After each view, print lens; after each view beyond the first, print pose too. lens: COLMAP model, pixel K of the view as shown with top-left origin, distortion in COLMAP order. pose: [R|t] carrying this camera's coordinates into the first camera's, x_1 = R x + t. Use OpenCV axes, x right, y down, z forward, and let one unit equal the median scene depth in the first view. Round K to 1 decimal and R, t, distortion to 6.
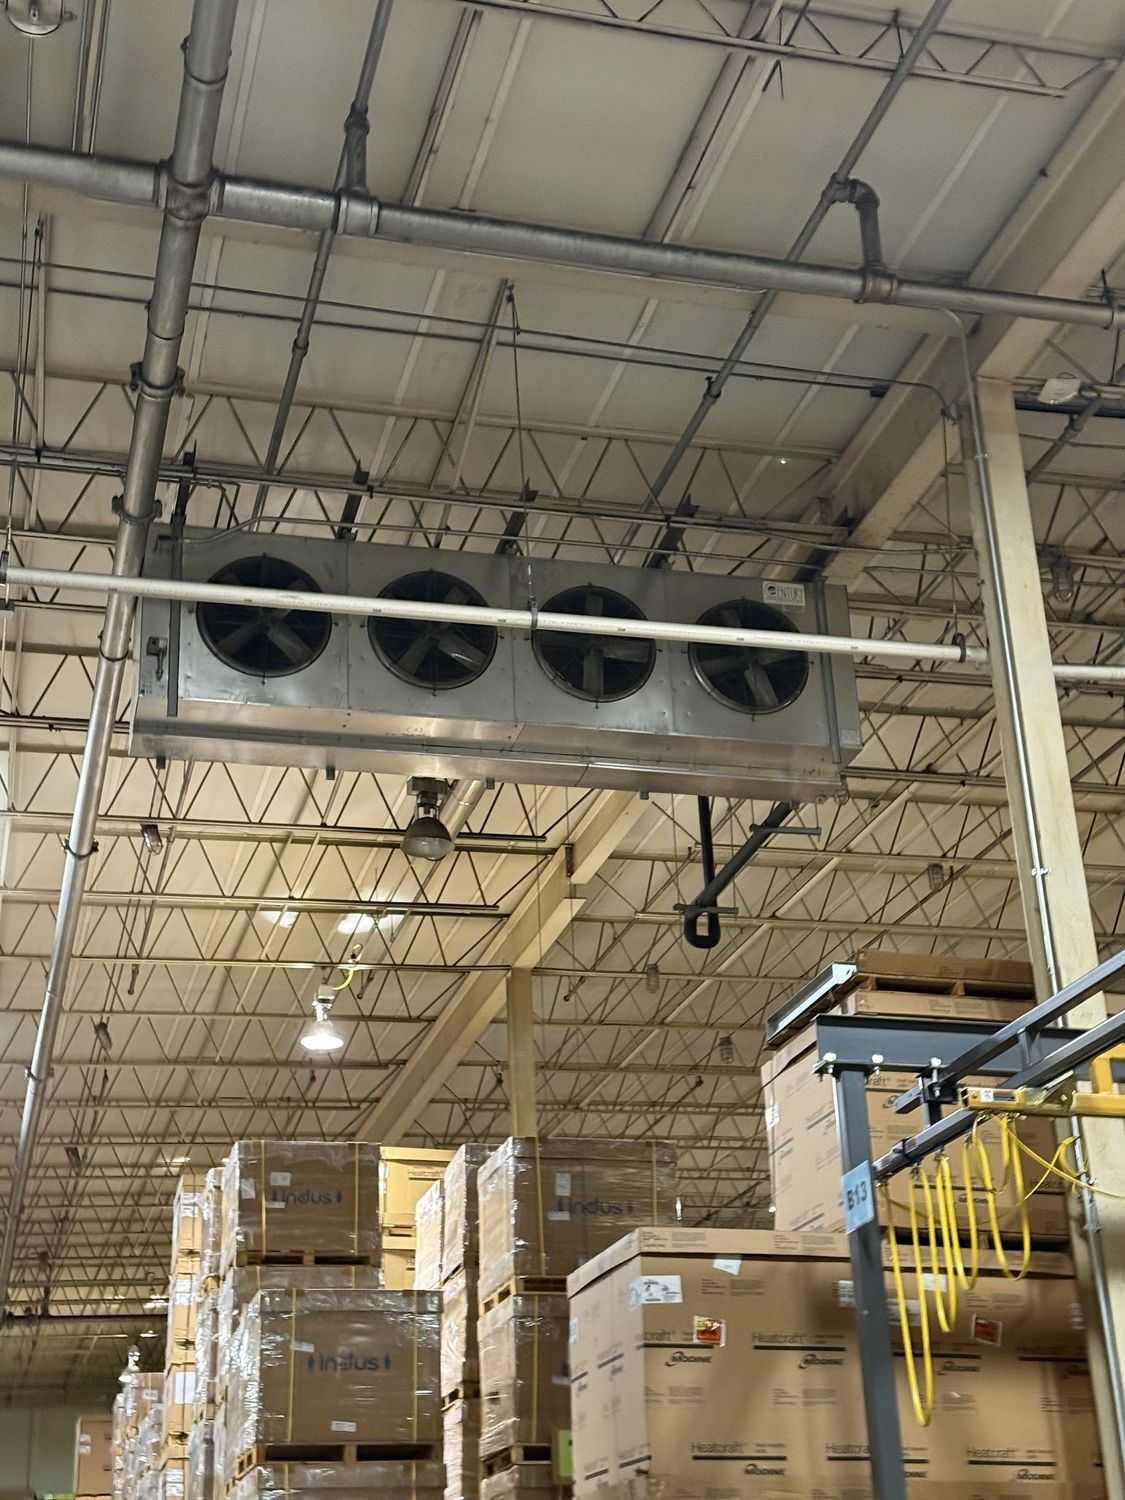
lens RADIAL K [[2168.9, 0, 562.5], [0, 2168.9, 750.0], [0, 0, 1]] dist [0.128147, -0.026984]
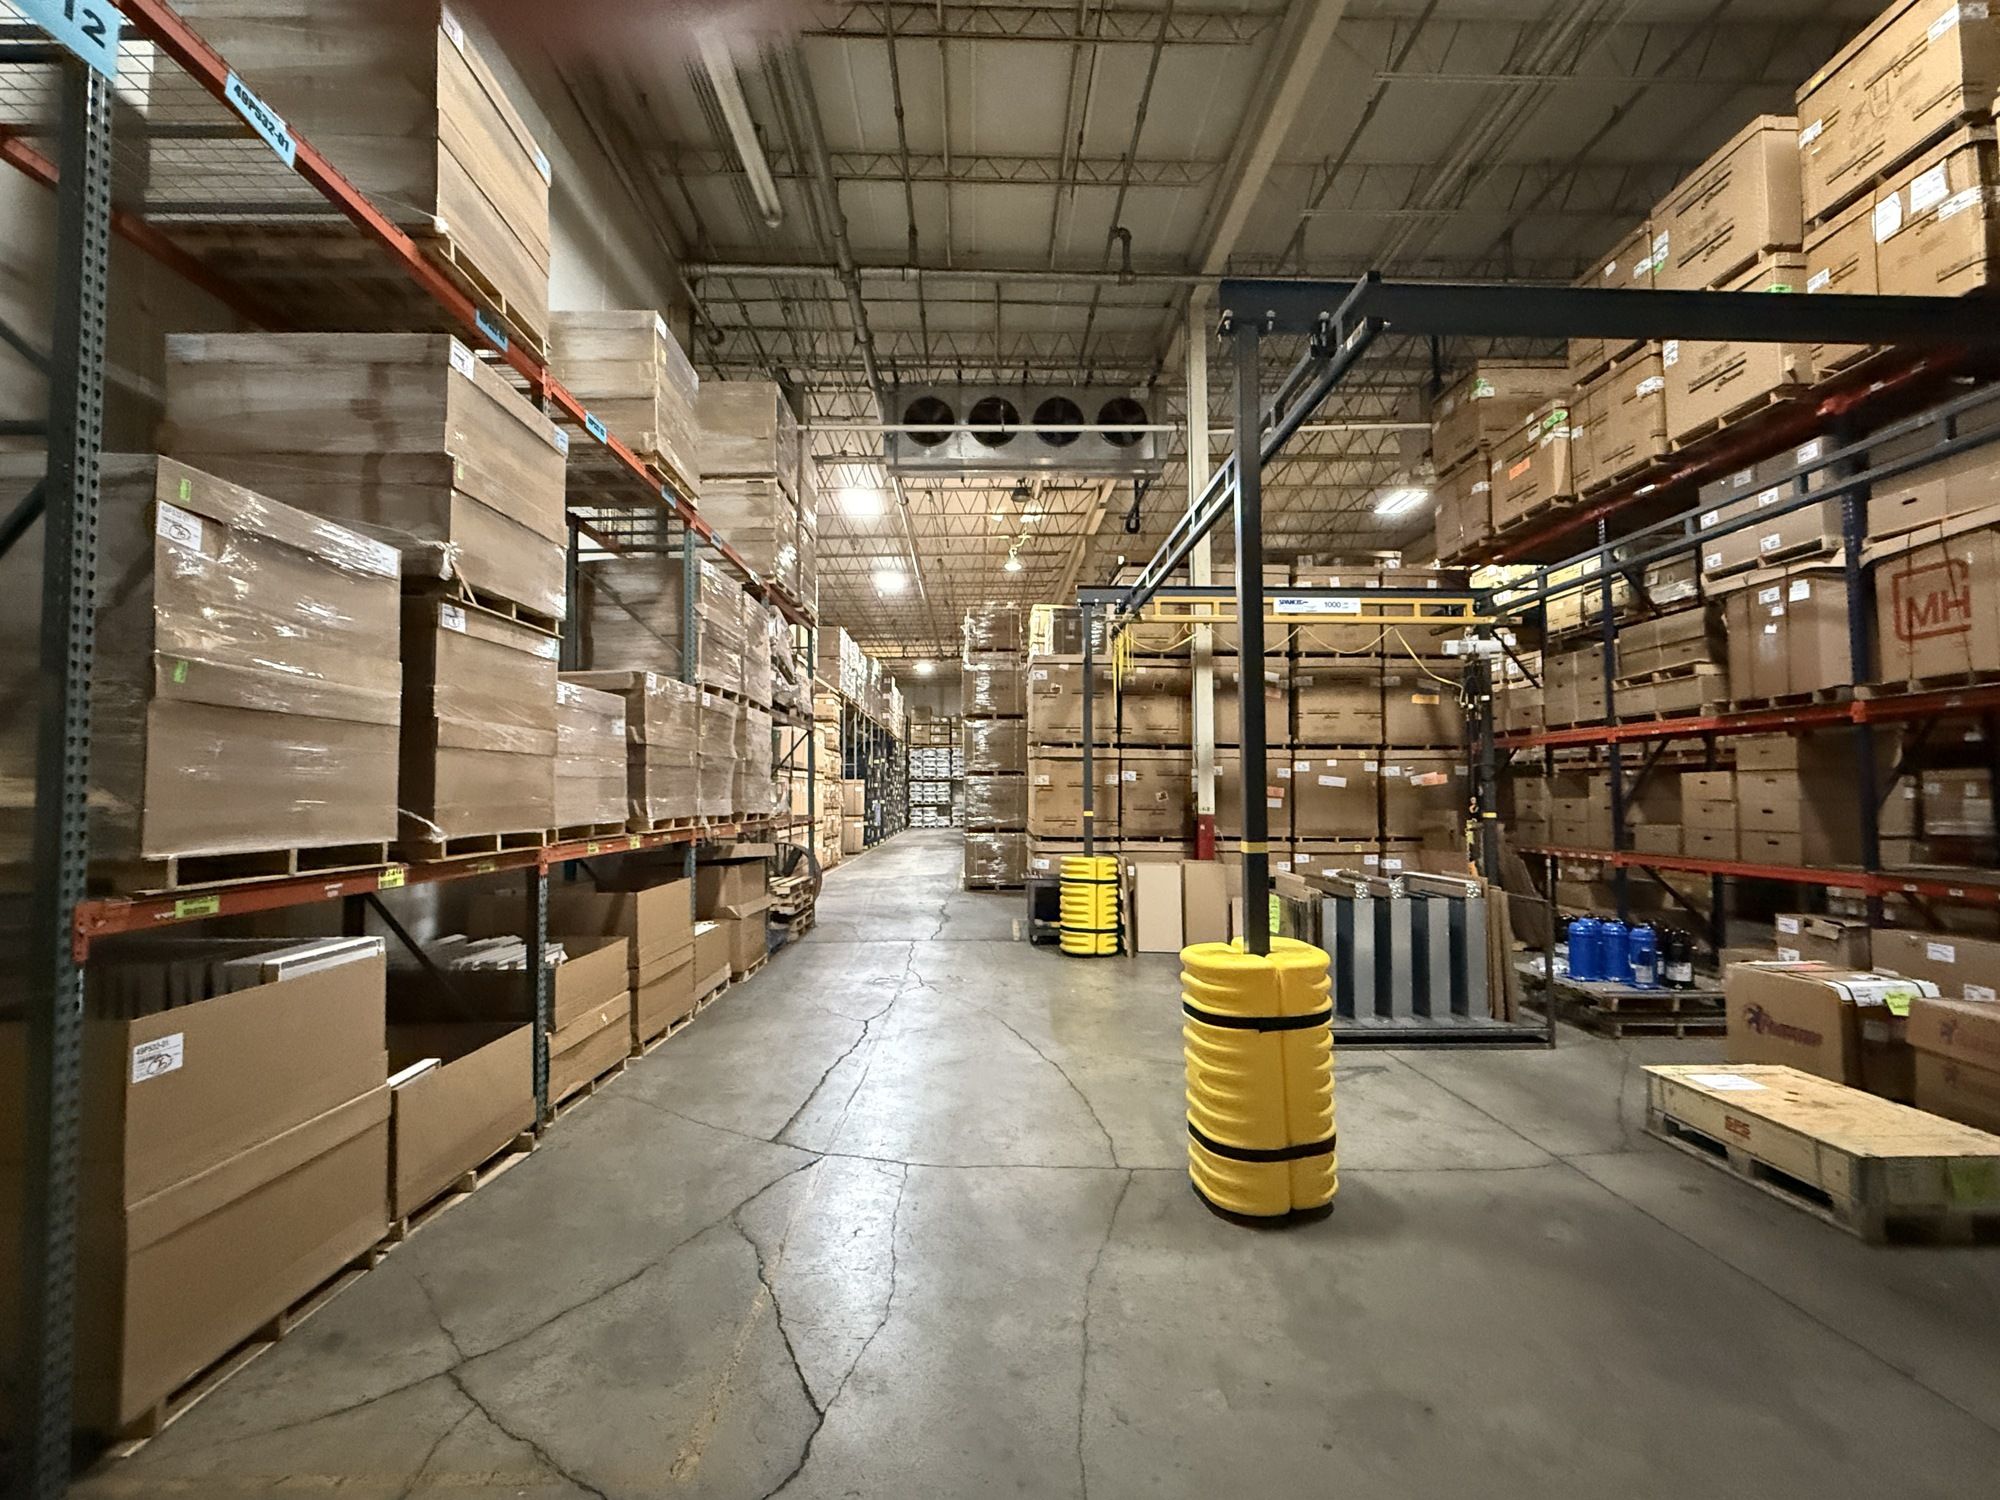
lens RADIAL K [[891.6, 0, 1000.0], [0, 891.6, 750.0], [0, 0, 1]] dist [-0.000505, -0.000104]
pose [[0.973237, 0.019901, -0.228938, 0.218525], [0.064058, 0.933259, 0.353445, -0.071447], [0.220693, -0.358651, 0.907008, -0.115576]]
